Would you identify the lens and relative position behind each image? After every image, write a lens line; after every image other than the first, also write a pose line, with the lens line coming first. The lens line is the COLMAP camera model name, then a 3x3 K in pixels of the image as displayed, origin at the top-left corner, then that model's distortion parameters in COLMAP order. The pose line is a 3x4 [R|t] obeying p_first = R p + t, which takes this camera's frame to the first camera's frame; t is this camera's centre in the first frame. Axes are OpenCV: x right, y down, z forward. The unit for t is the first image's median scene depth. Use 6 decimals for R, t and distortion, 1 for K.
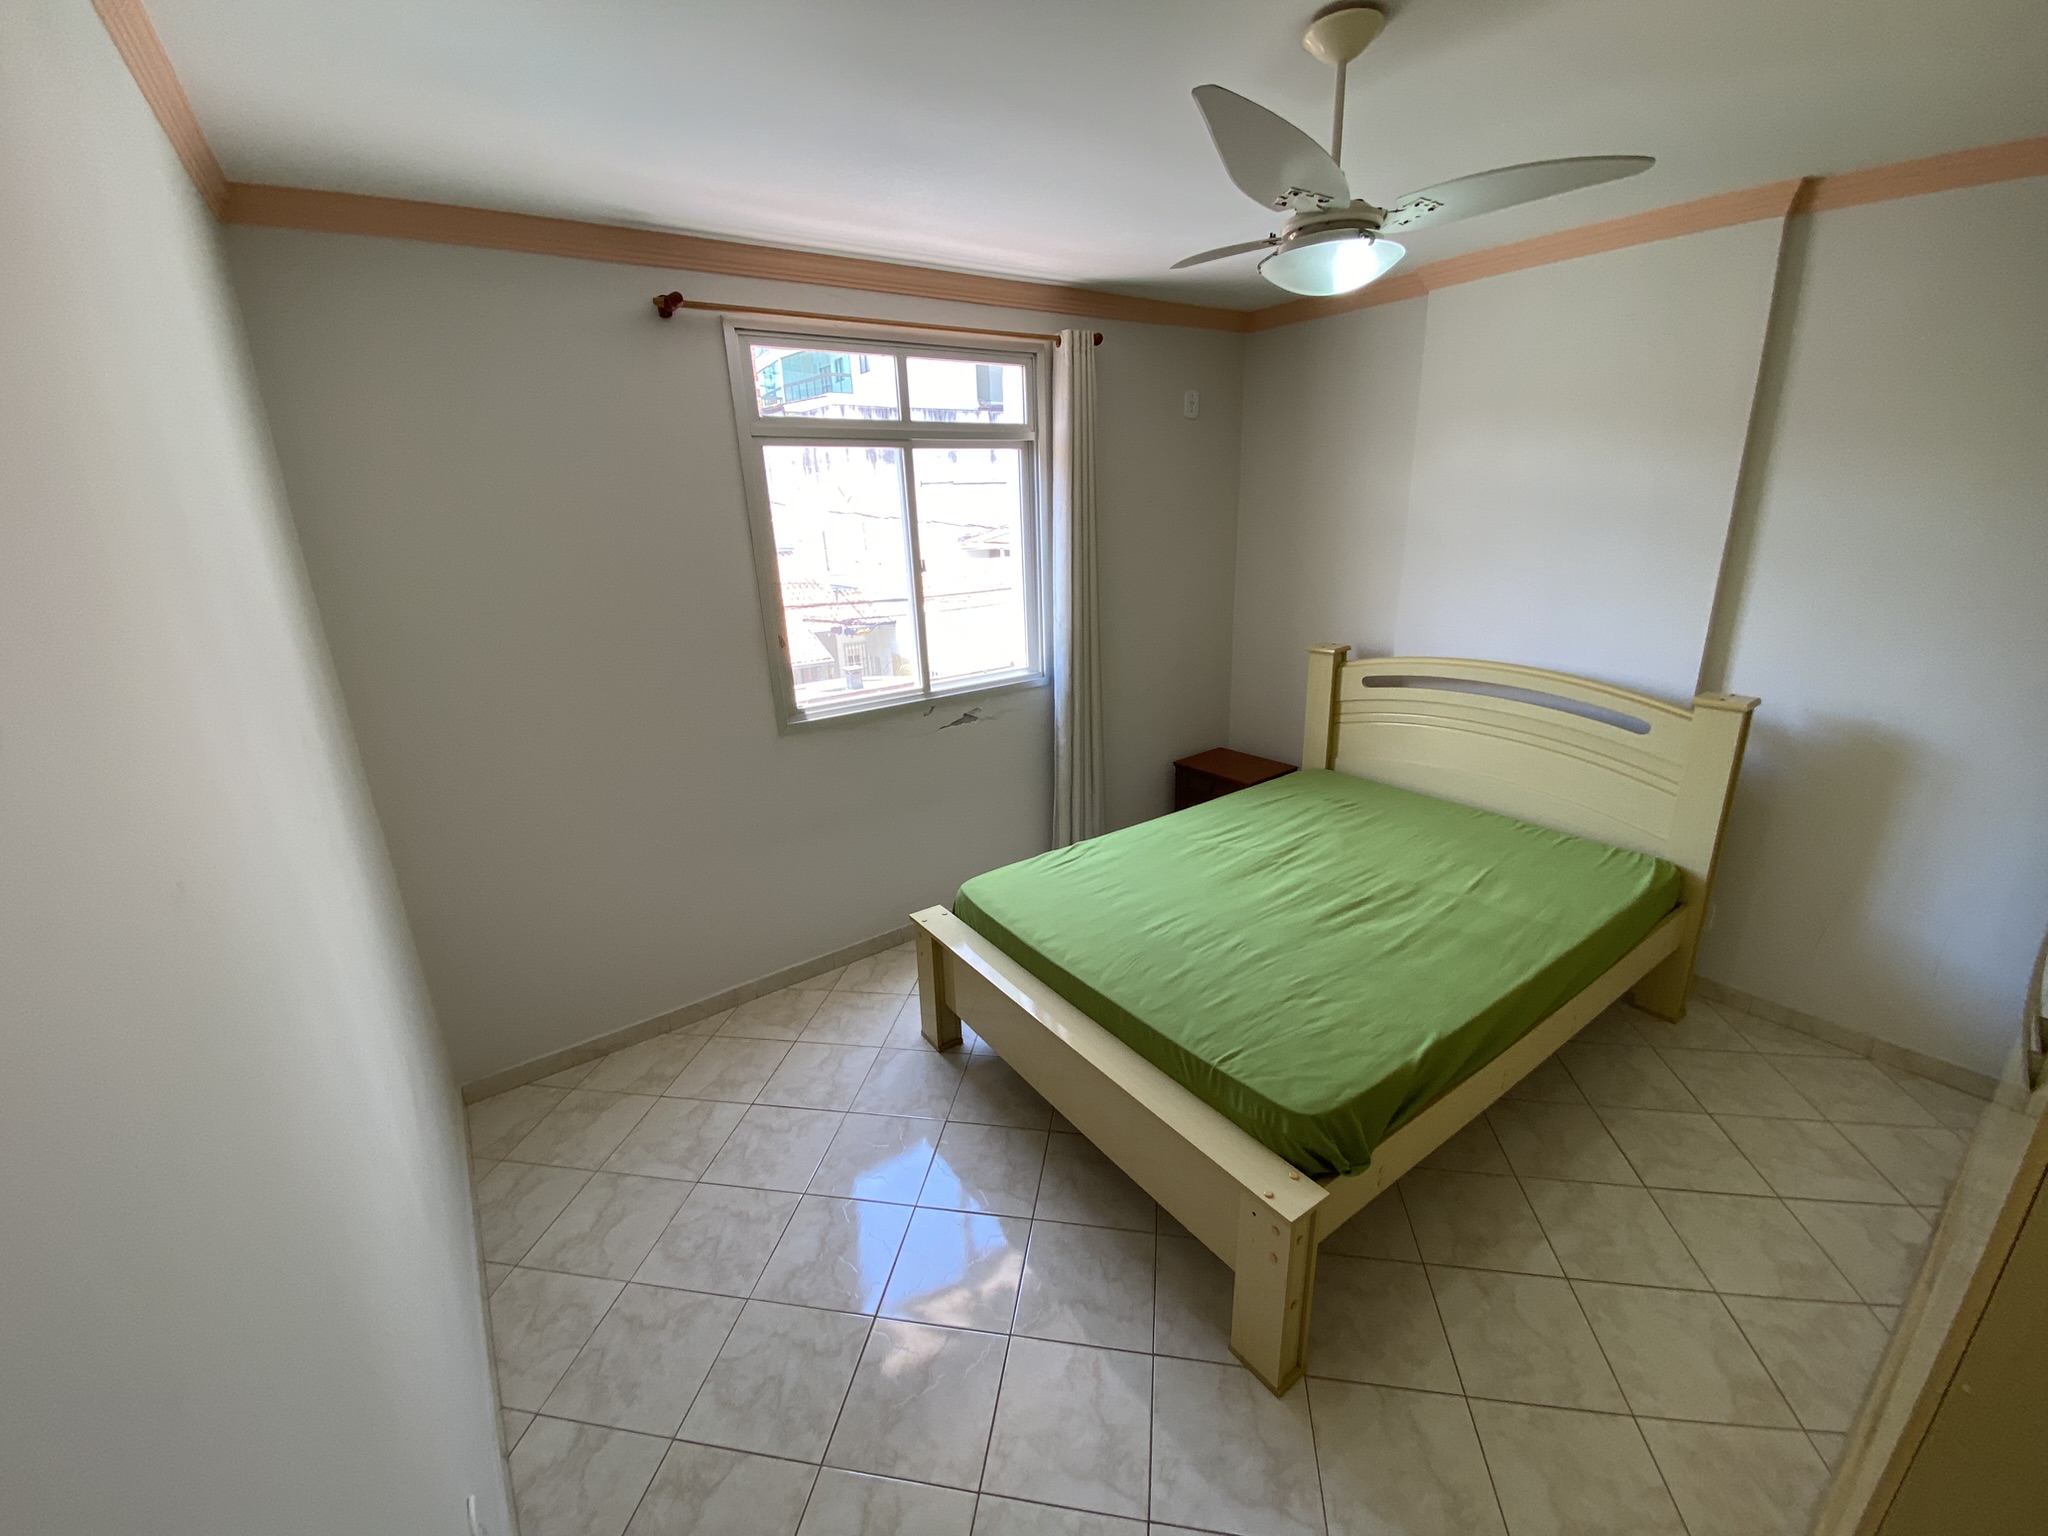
lens RADIAL K [[839.4, 0, 1024.5], [0, 839.4, 776.9], [0, 0, 1]] dist [0.024041, -0.020411]
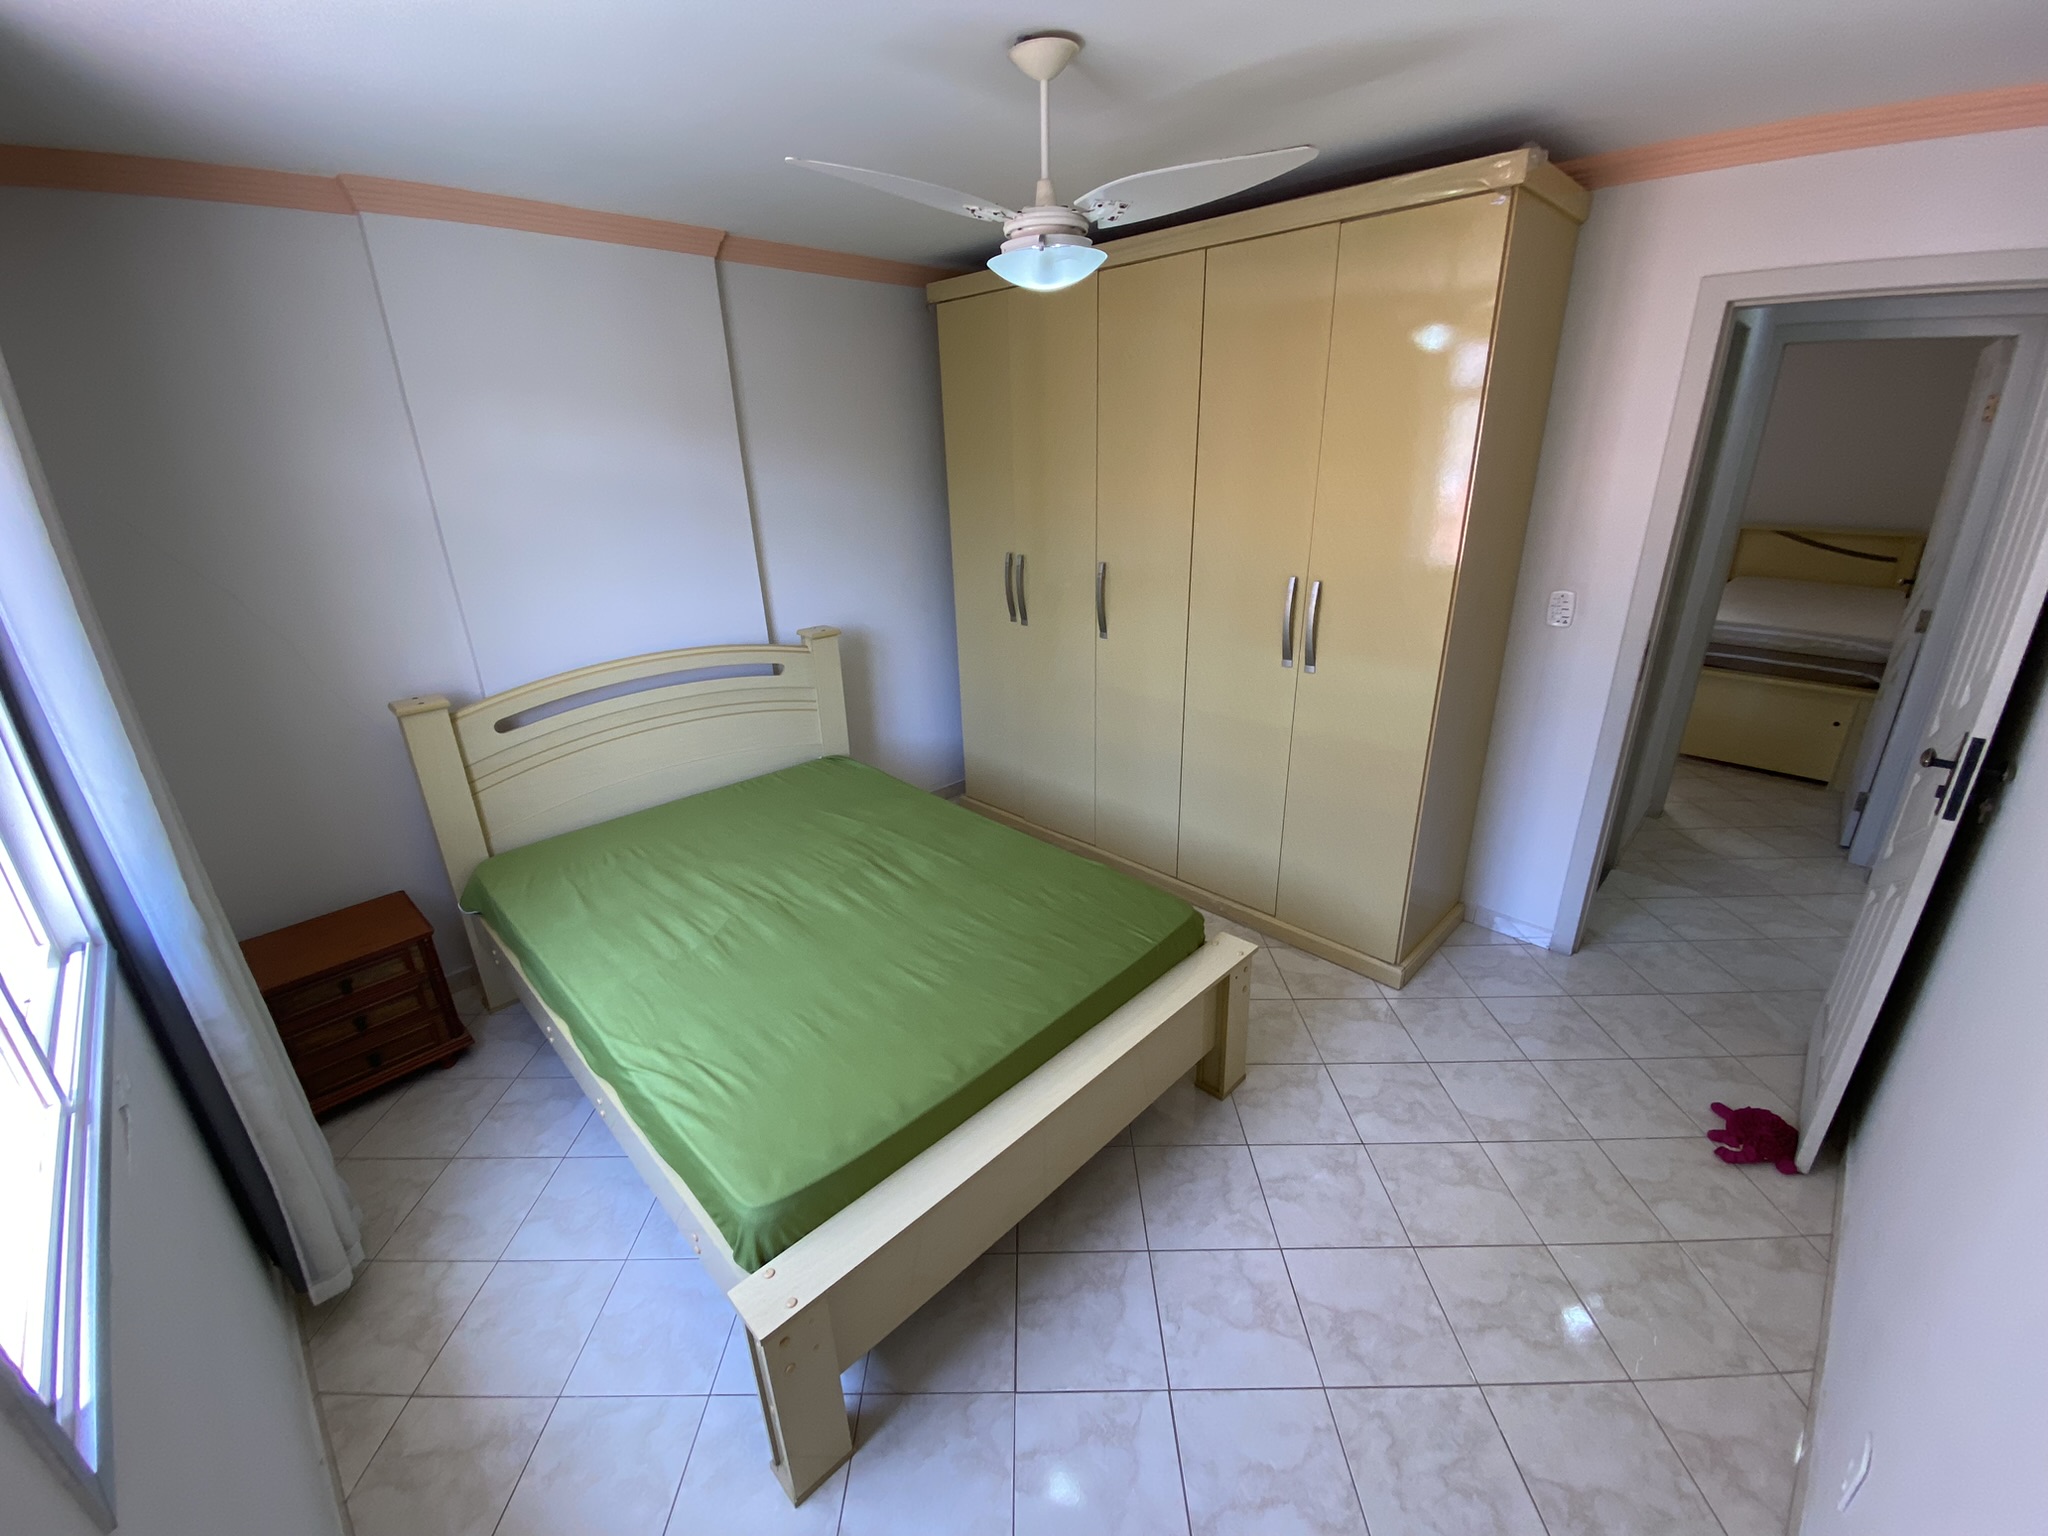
lens RADIAL K [[839.4, 0, 1024.5], [0, 839.4, 776.9], [0, 0, 1]] dist [0.024041, -0.020411]
pose [[-0.178671, -0.323321, 0.929269, -0.595506], [0.335696, 0.867762, 0.366465, -0.282574], [-0.924870, 0.377429, -0.046507, 0.879670]]
